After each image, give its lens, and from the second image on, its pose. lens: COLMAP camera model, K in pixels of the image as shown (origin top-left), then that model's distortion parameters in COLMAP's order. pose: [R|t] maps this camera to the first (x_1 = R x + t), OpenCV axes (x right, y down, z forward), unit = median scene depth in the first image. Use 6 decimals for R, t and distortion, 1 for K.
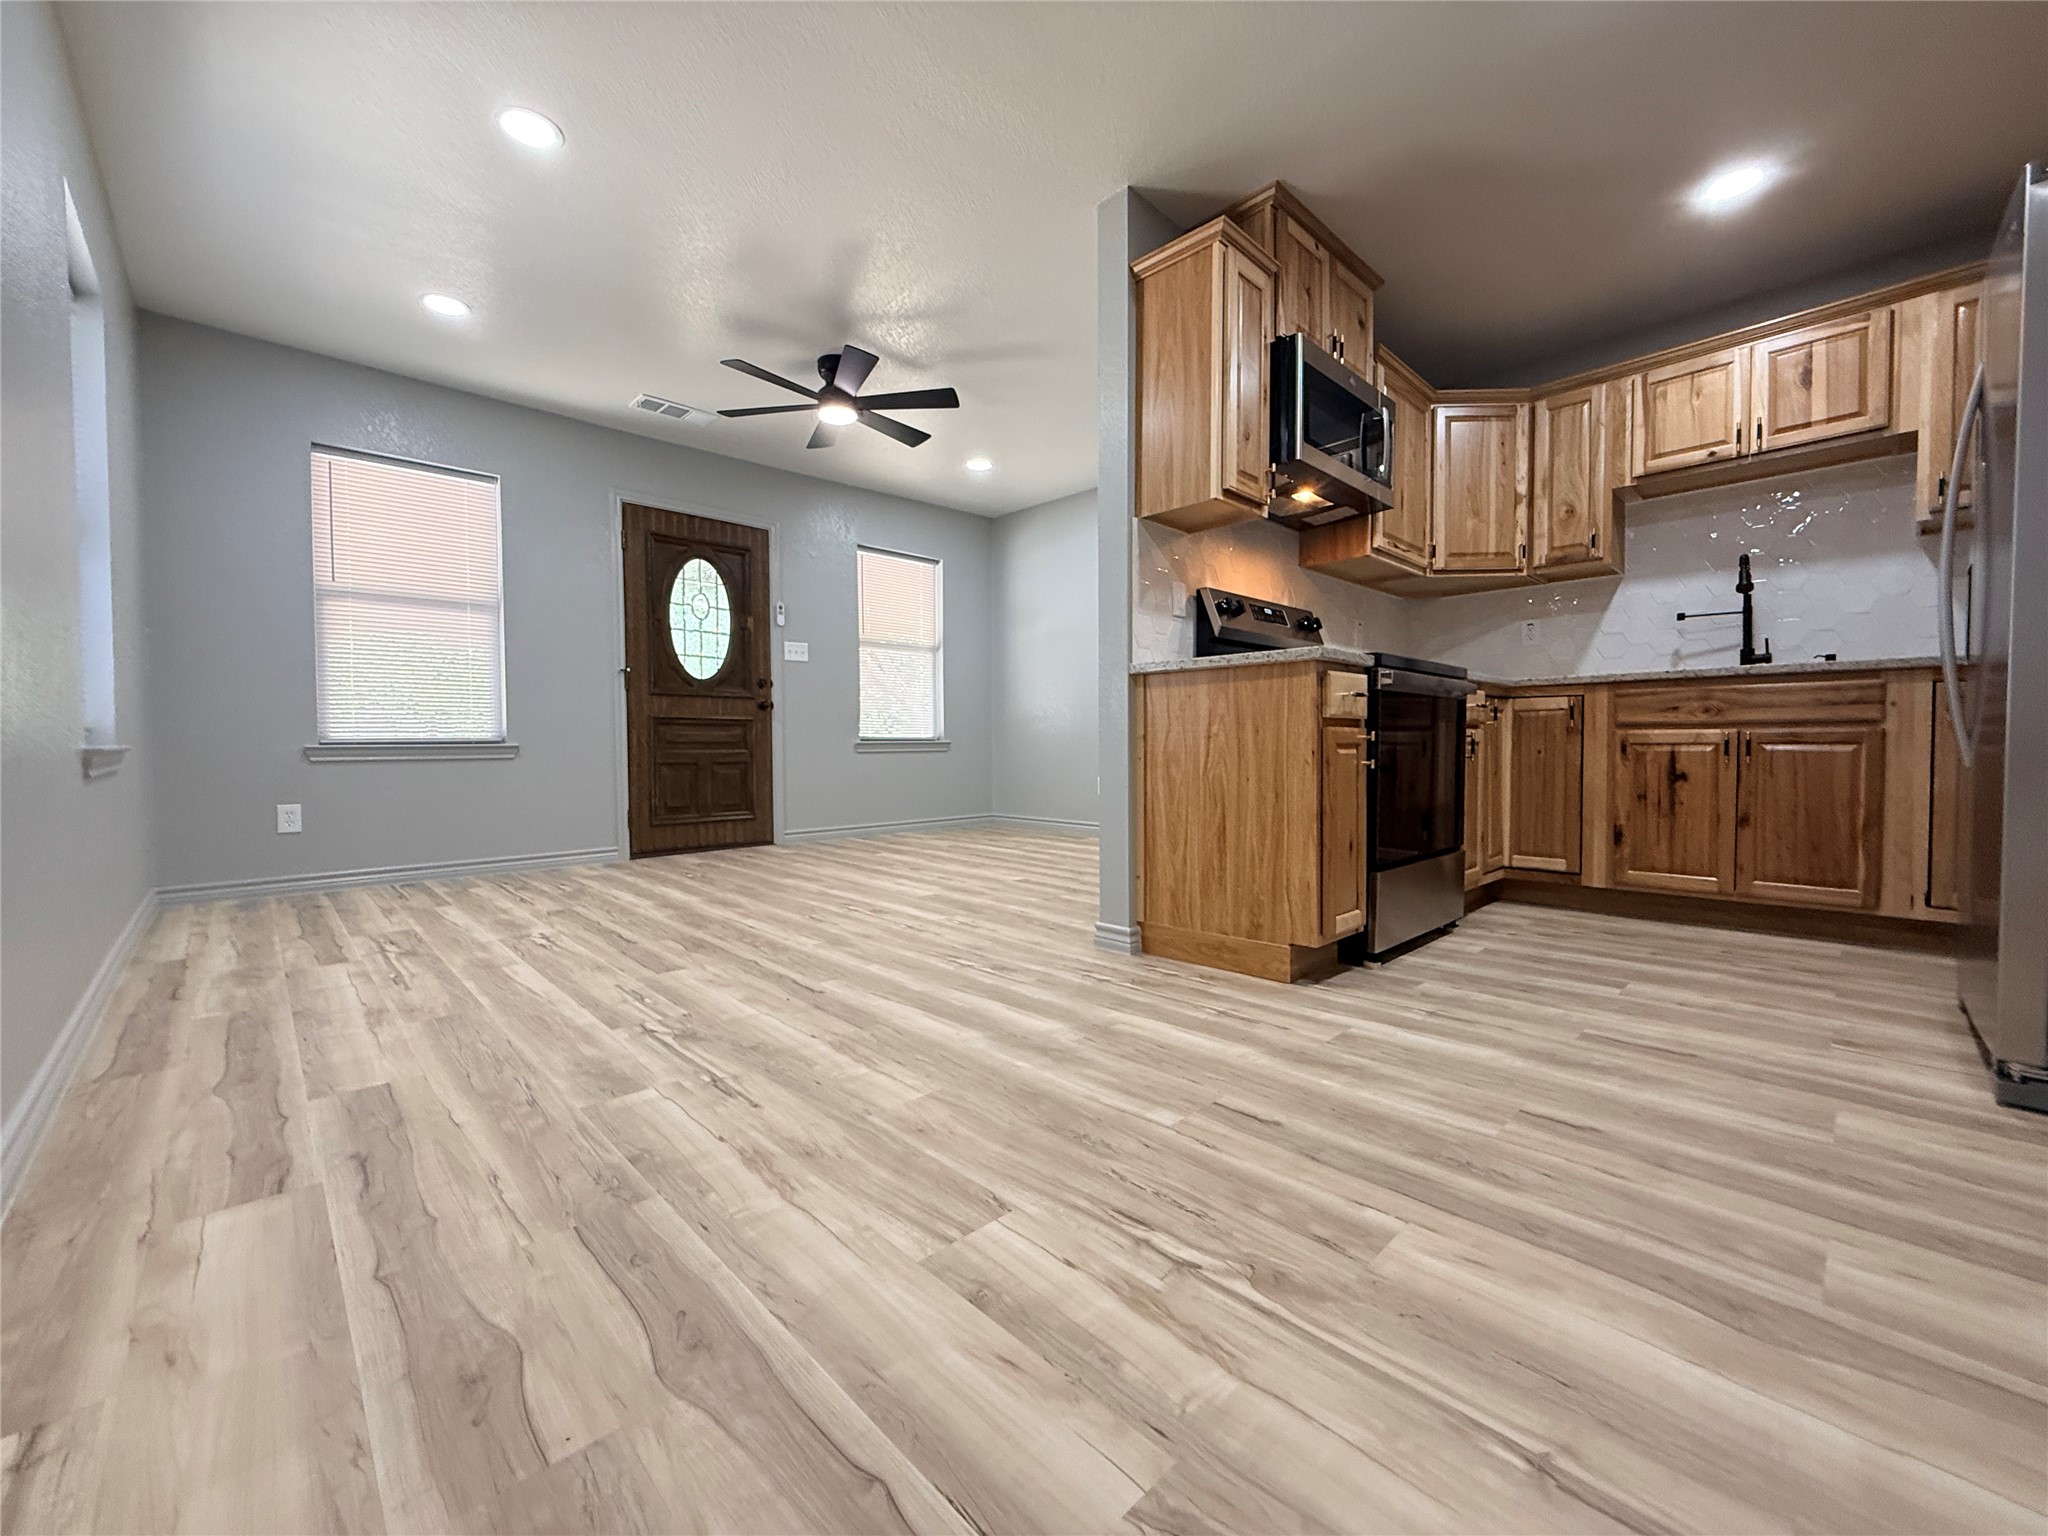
lens RADIAL K [[817.2, 0, 1019.3], [0, 817.2, 767.9], [0, 0, 1]] dist [-0.000090, -0.000053]
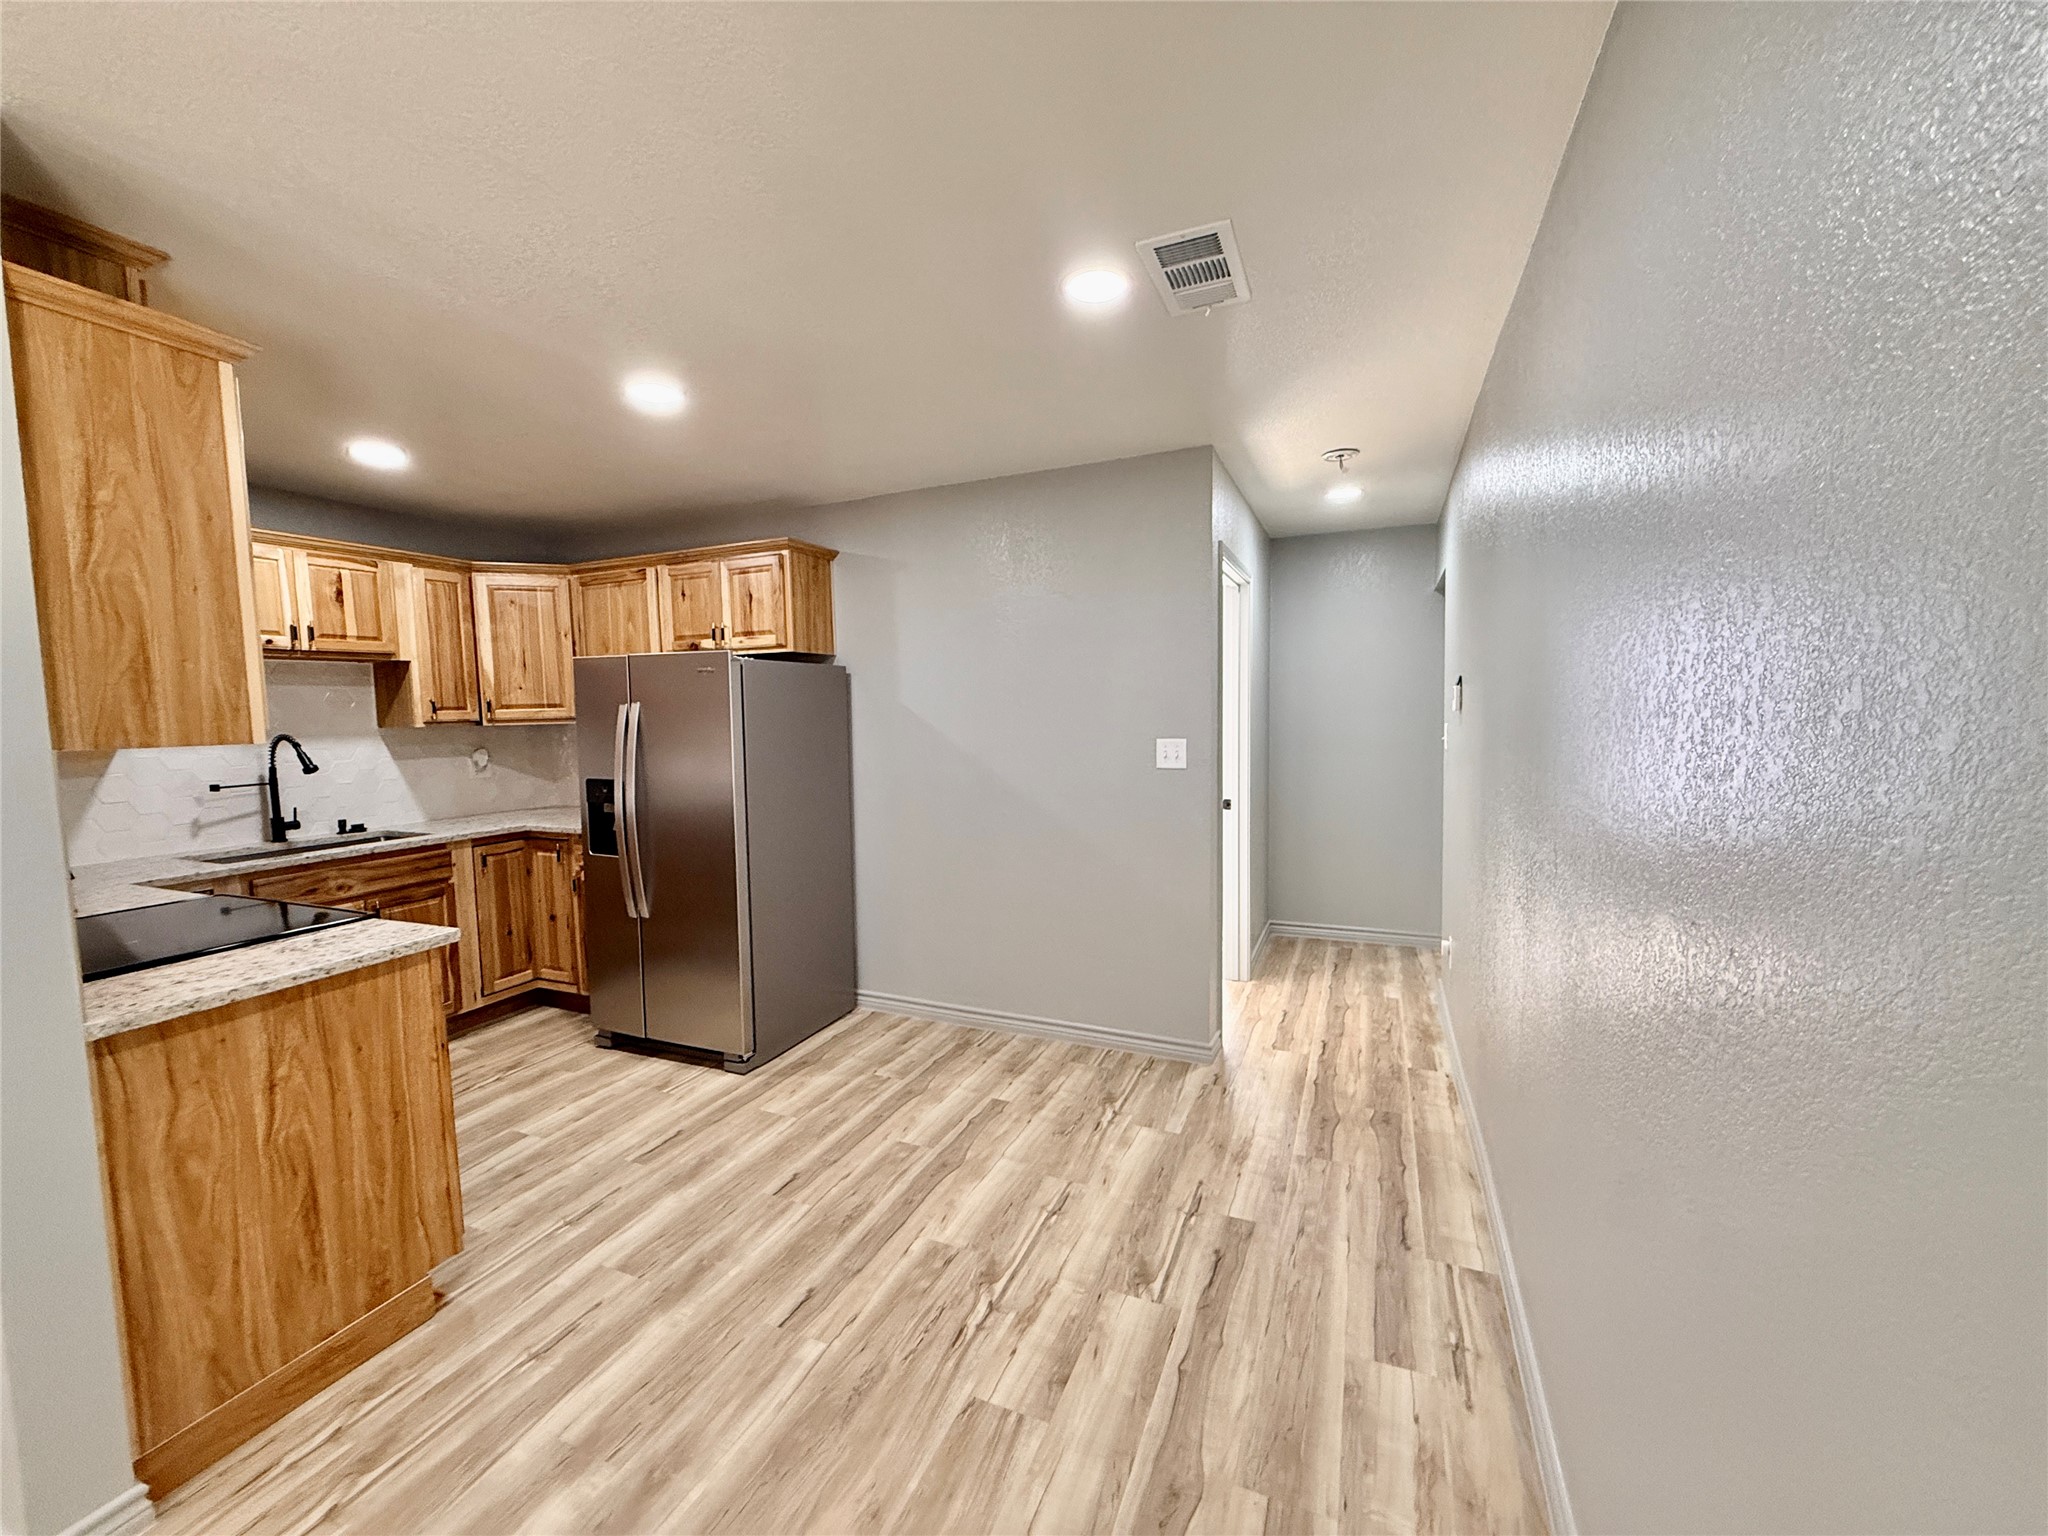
lens RADIAL K [[814.9, 0, 1022.0], [0, 814.9, 770.0], [0, 0, 1]] dist [0.000104, -0.000063]
pose [[-0.394418, -0.058911, 0.917041, -0.519122], [0.046596, 0.995377, 0.083984, -0.273794], [-0.917749, 0.075856, -0.389850, 0.555691]]
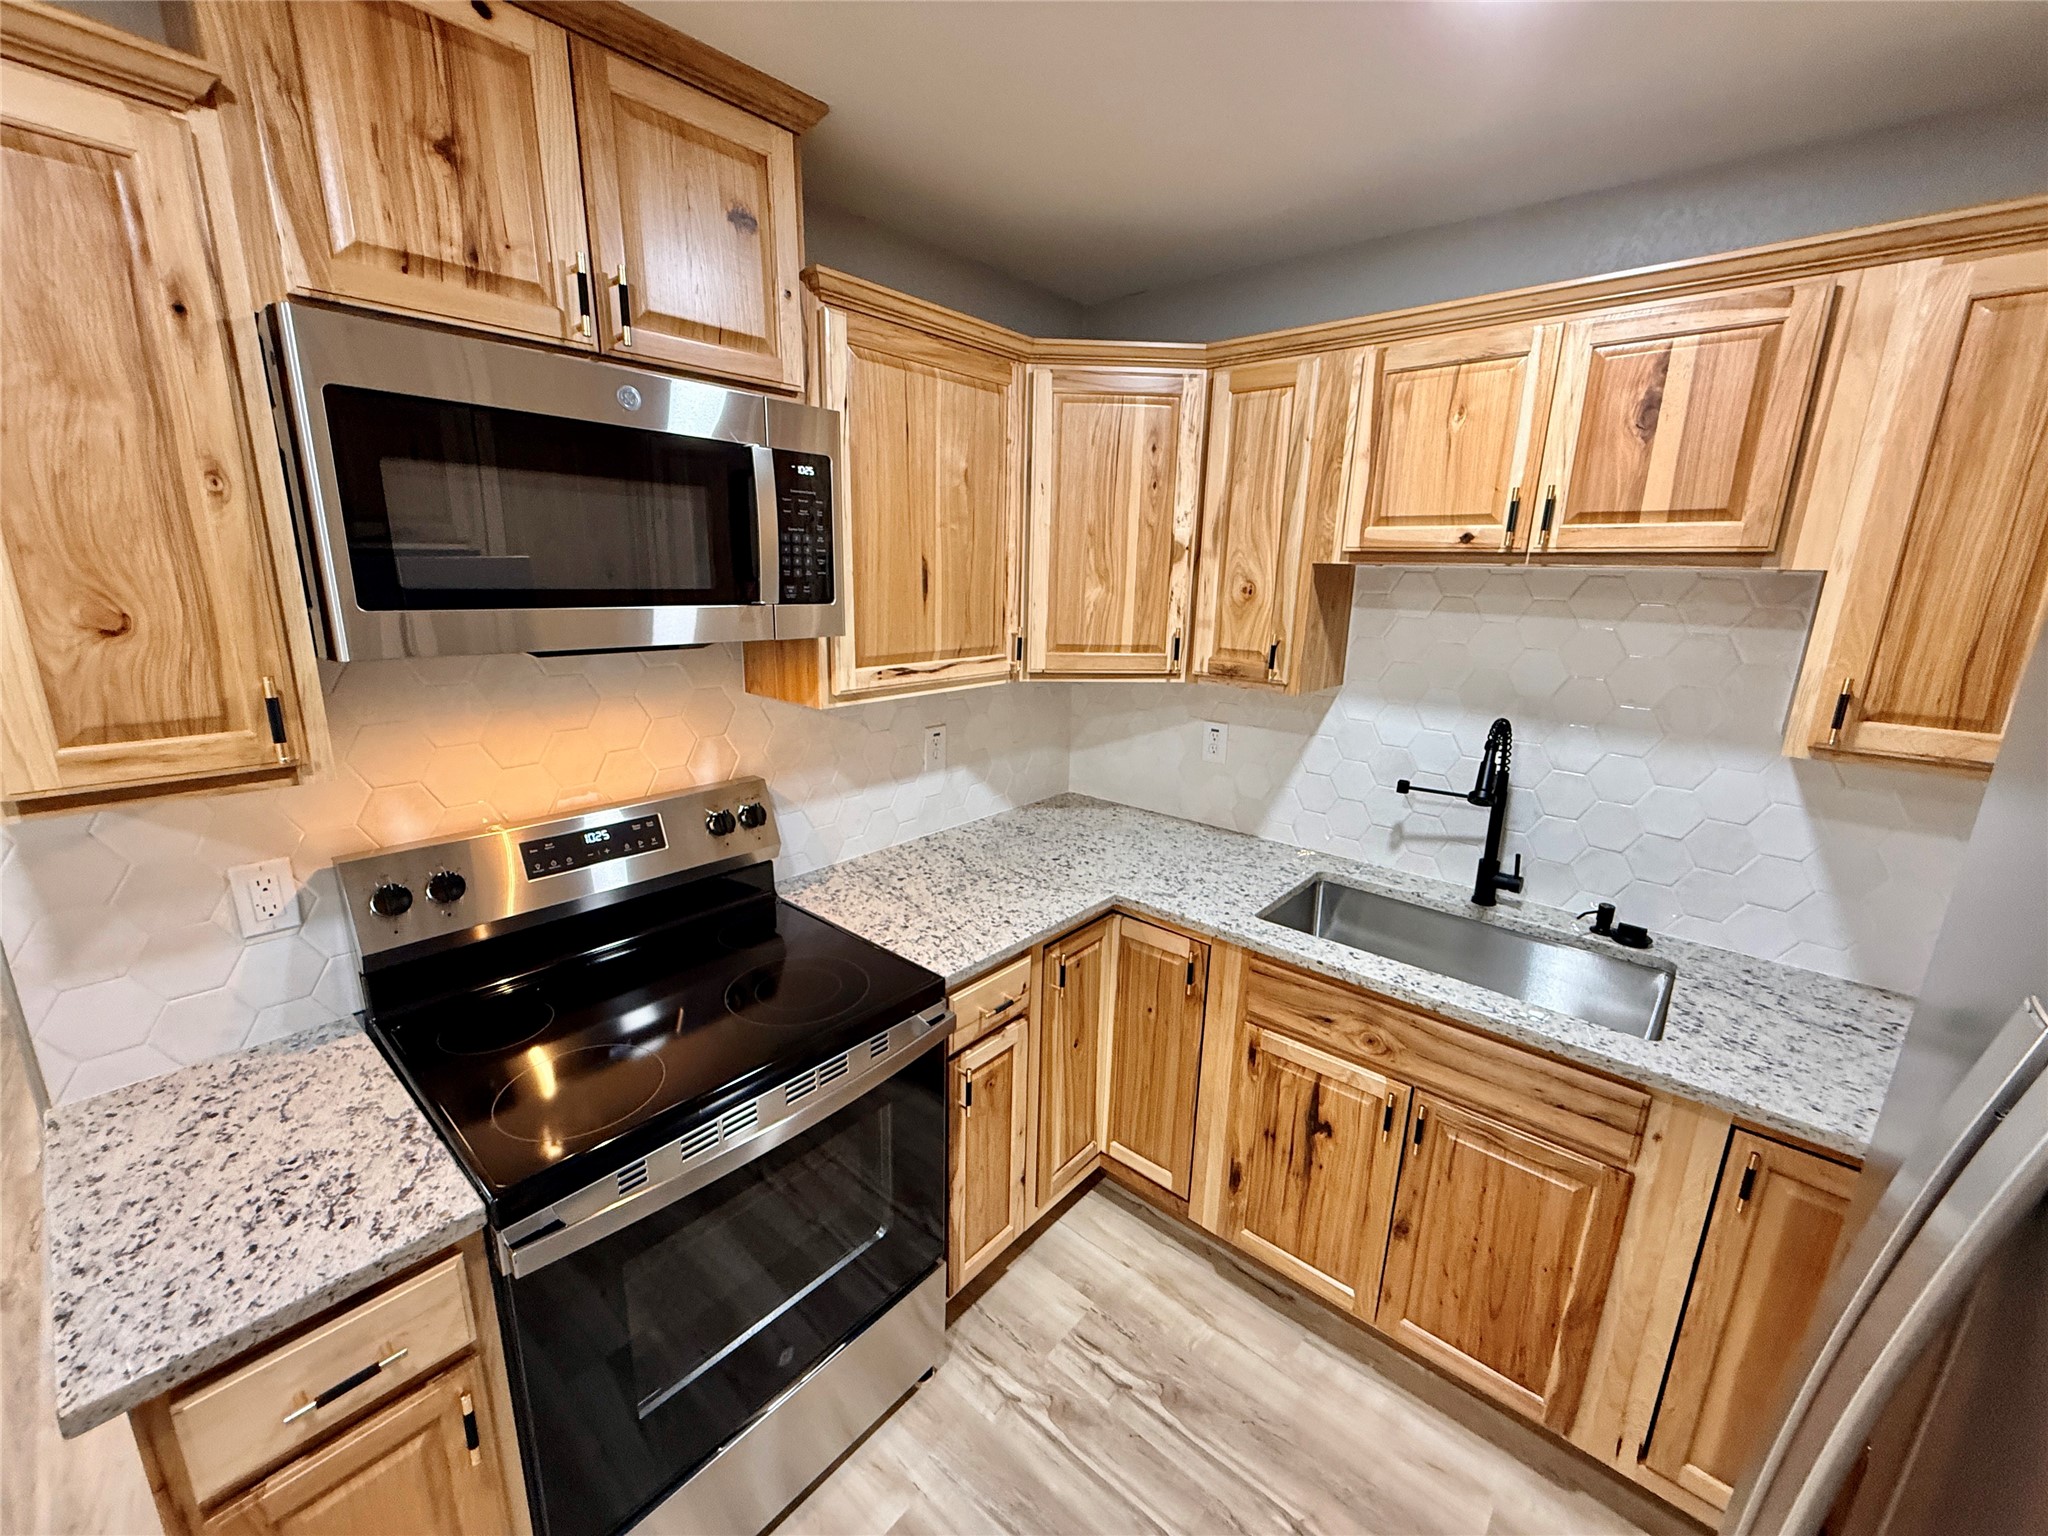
lens RADIAL K [[813.3, 0, 1019.3], [0, 813.3, 769.0], [0, 0, 1]] dist [-0.000795, -0.000390]
pose [[0.995824, 0.002809, 0.091245, 0.536555], [-0.022600, 0.975997, 0.216609, -0.359695], [-0.088447, -0.217766, 0.971985, 0.507624]]
